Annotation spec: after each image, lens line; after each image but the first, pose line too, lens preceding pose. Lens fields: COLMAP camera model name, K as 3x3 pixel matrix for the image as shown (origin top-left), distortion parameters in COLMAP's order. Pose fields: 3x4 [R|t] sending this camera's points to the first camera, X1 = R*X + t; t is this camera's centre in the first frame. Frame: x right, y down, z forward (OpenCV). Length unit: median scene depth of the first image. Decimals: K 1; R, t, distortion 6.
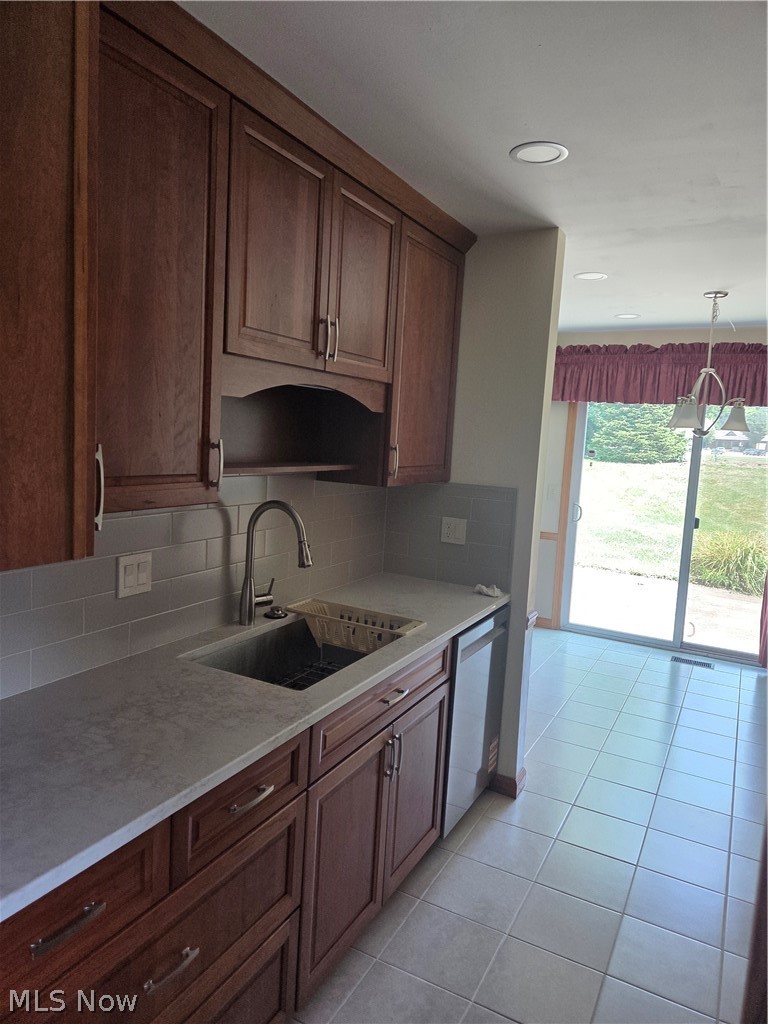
lens RADIAL K [[688.4, 0, 384.0], [0, 688.4, 512.0], [0, 0, 1]] dist [0.027343, -0.041807]
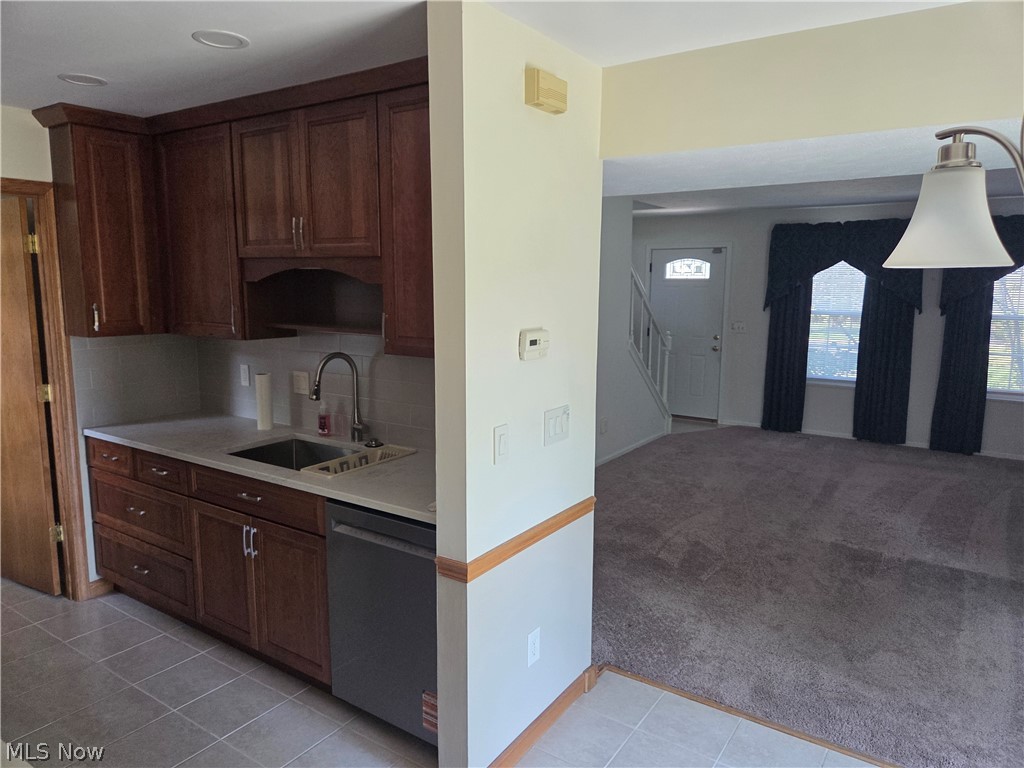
lens RADIAL K [[688.4, 0, 512.0], [0, 688.4, 384.0], [0, 0, 1]] dist [0.027343, -0.041807]
pose [[-0.108235, 0.090407, -0.990006, 1.369368], [-0.128624, 0.986212, 0.104122, -0.165694], [0.985769, 0.138608, -0.095114, 1.722945]]
